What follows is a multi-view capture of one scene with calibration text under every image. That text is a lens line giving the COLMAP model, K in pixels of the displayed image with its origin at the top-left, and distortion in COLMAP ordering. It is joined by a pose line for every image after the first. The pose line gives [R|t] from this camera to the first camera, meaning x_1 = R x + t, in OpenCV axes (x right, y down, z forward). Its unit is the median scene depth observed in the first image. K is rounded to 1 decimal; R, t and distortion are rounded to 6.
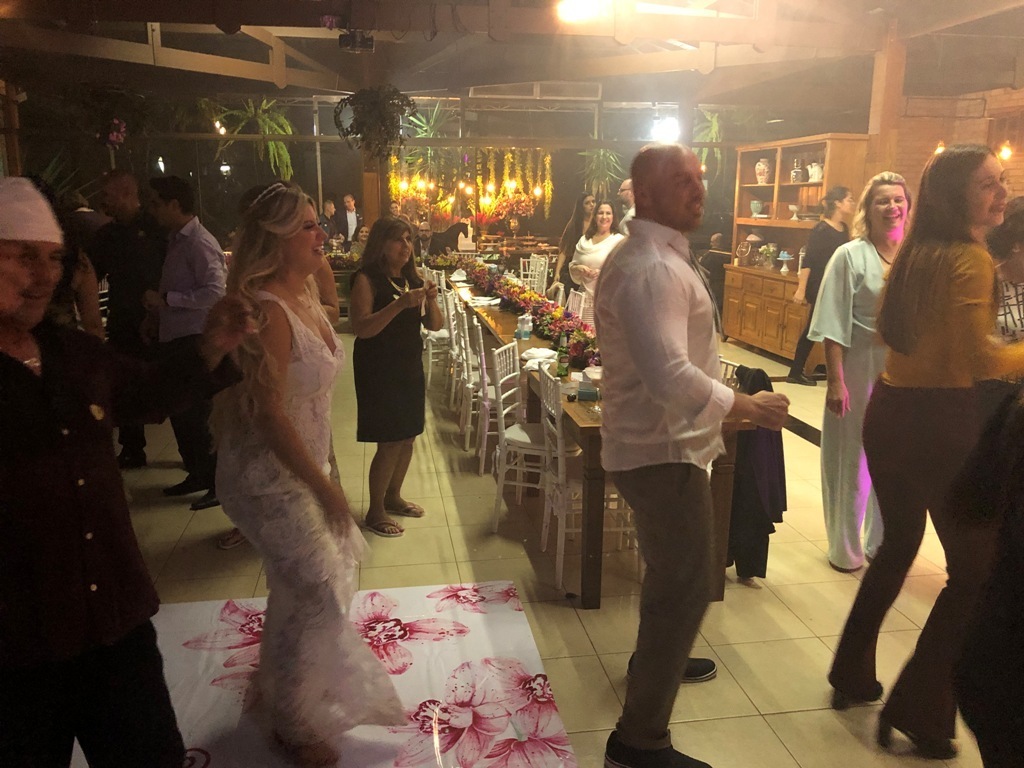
lens RADIAL K [[839.1, 0, 513.4], [0, 839.1, 379.1], [0, 0, 1]] dist [0.006145, -0.000353]
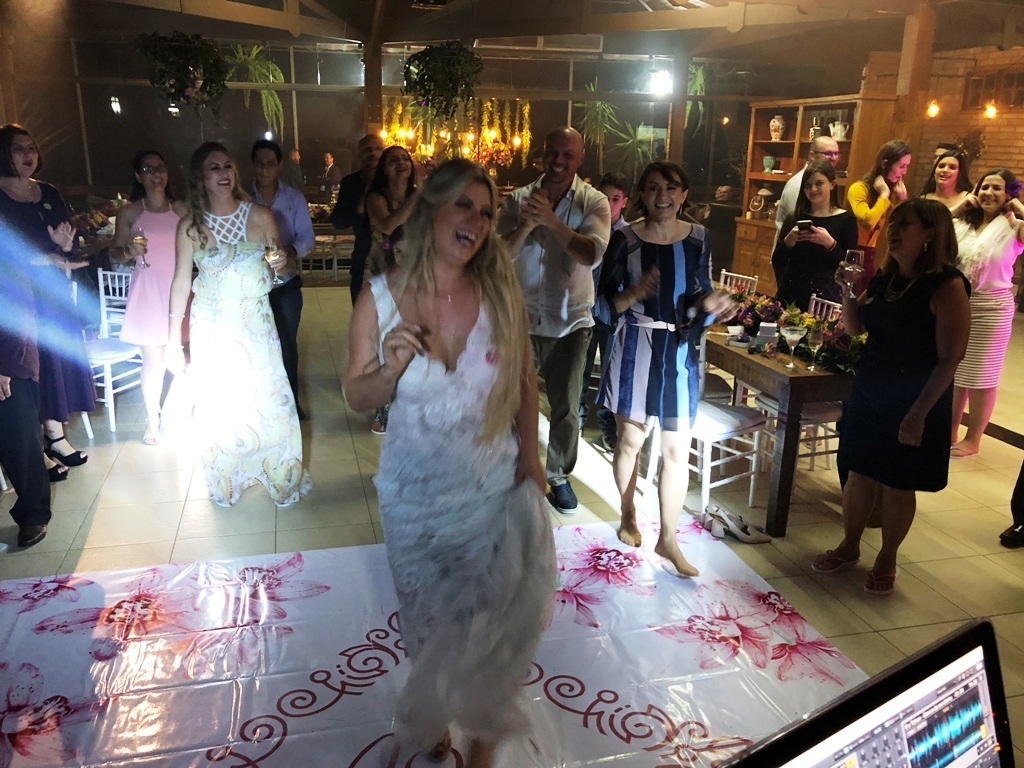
lens RADIAL K [[841.4, 0, 492.2], [0, 841.4, 383.1], [0, 0, 1]] dist [-0.006121, 0.008329]
pose [[0.997305, -0.013259, 0.072165, -0.142263], [0.008409, 0.997710, 0.067108, -0.004893], [-0.072889, -0.066320, 0.995133, -0.033134]]
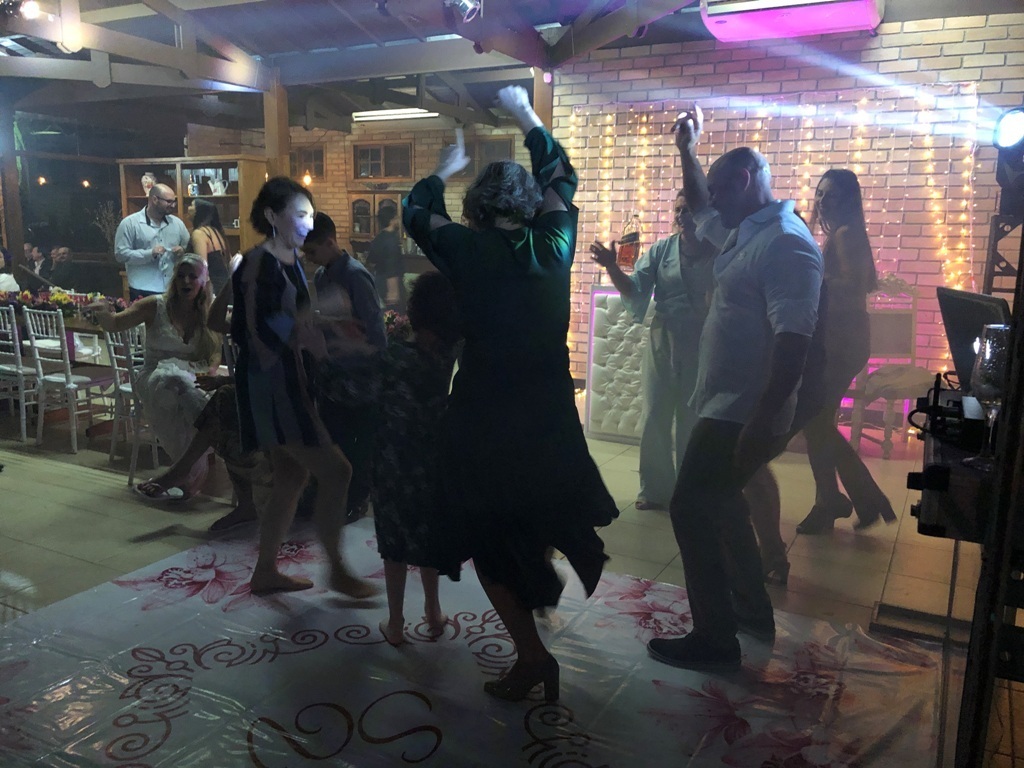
lens RADIAL K [[834.9, 0, 500.0], [0, 834.9, 388.7], [0, 0, 1]] dist [0.003248, 0.015857]
pose [[0.618133, -0.140851, 0.773352, -0.309910], [0.151706, 0.986696, 0.058450, 0.018574], [-0.771296, 0.081192, 0.631277, -0.004600]]
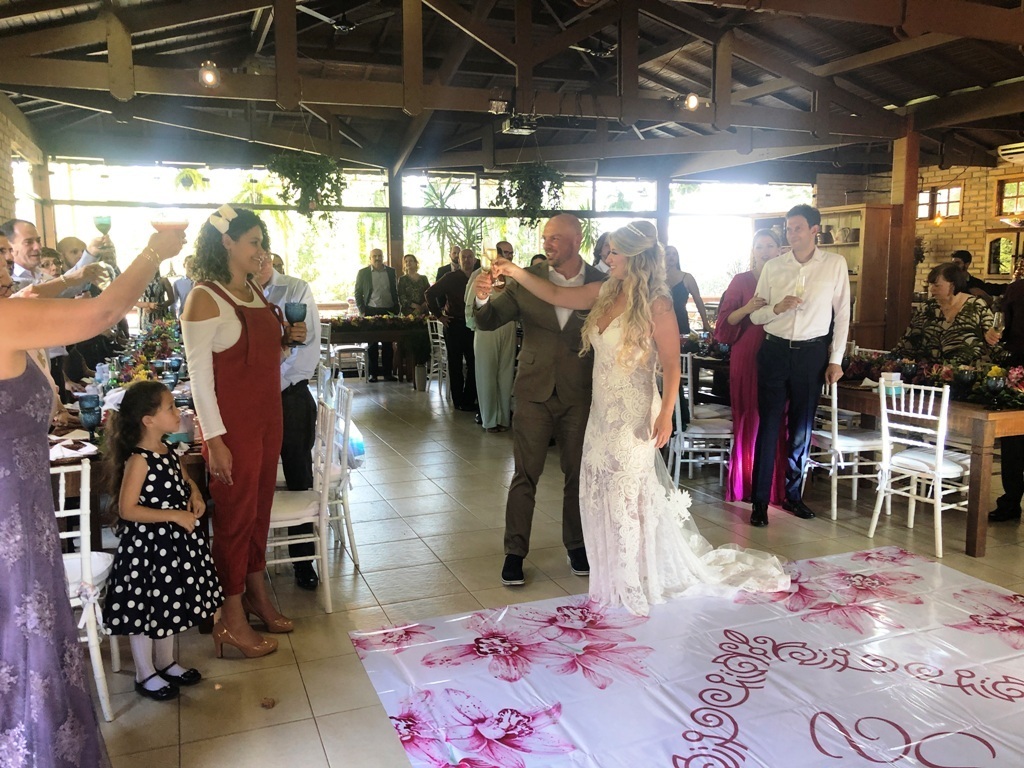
lens RADIAL K [[840.1, 0, 497.4], [0, 840.1, 381.0], [0, 0, 1]] dist [0.004147, 0.003233]
pose [[0.980114, -0.038611, 0.194643, -0.340041], [0.053981, 0.995775, -0.074287, 0.022368], [-0.190953, 0.083317, 0.978057, -0.061136]]
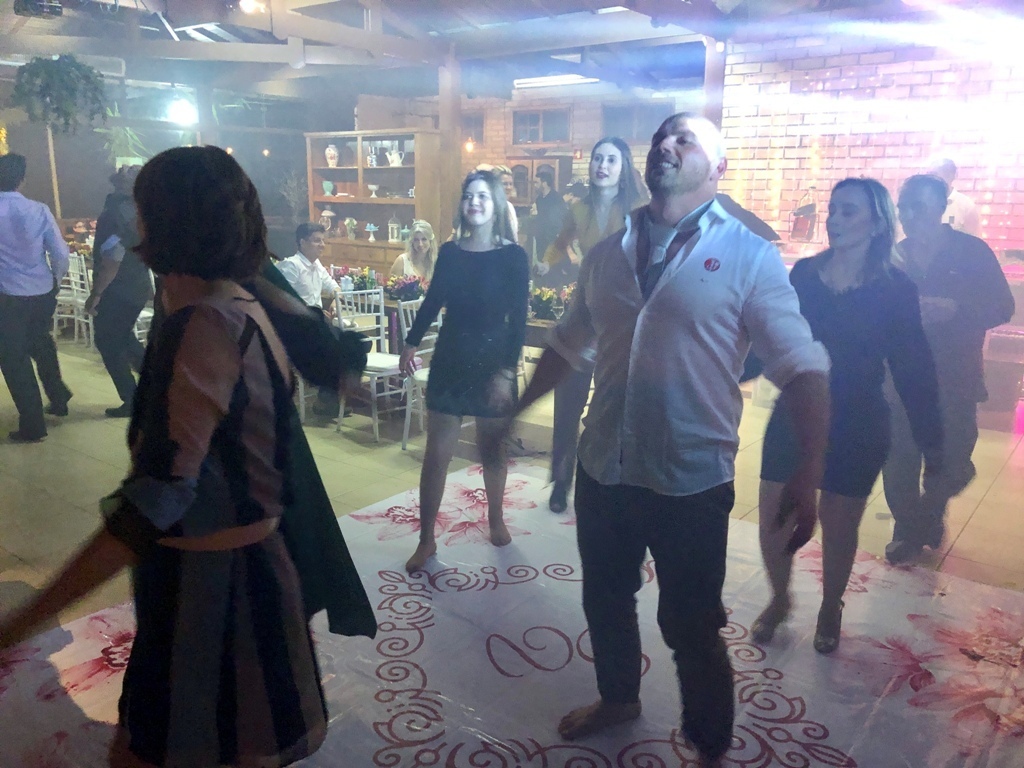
lens RADIAL K [[835.5, 0, 499.4], [0, 835.5, 379.0], [0, 0, 1]] dist [0.012931, -0.007525]
pose [[0.737811, -0.150044, 0.658120, -0.362297], [0.136438, 0.988007, 0.072295, 0.007045], [-0.661074, 0.036452, 0.749434, -0.012542]]
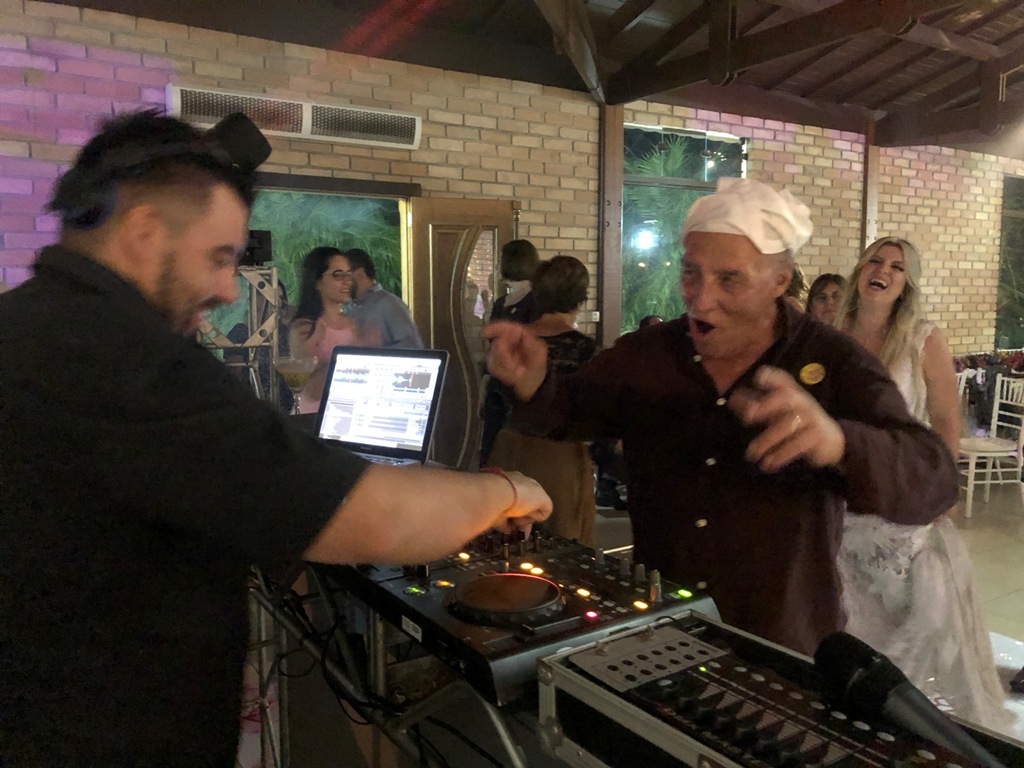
lens RADIAL K [[837.8, 0, 503.8], [0, 837.8, 379.9], [0, 0, 1]] dist [0.002558, 0.009277]
pose [[0.393124, 0.082428, -0.915783, 0.080712], [-0.187118, 0.982304, 0.008090, 0.024023], [0.900245, 0.168179, 0.401591, -0.024095]]
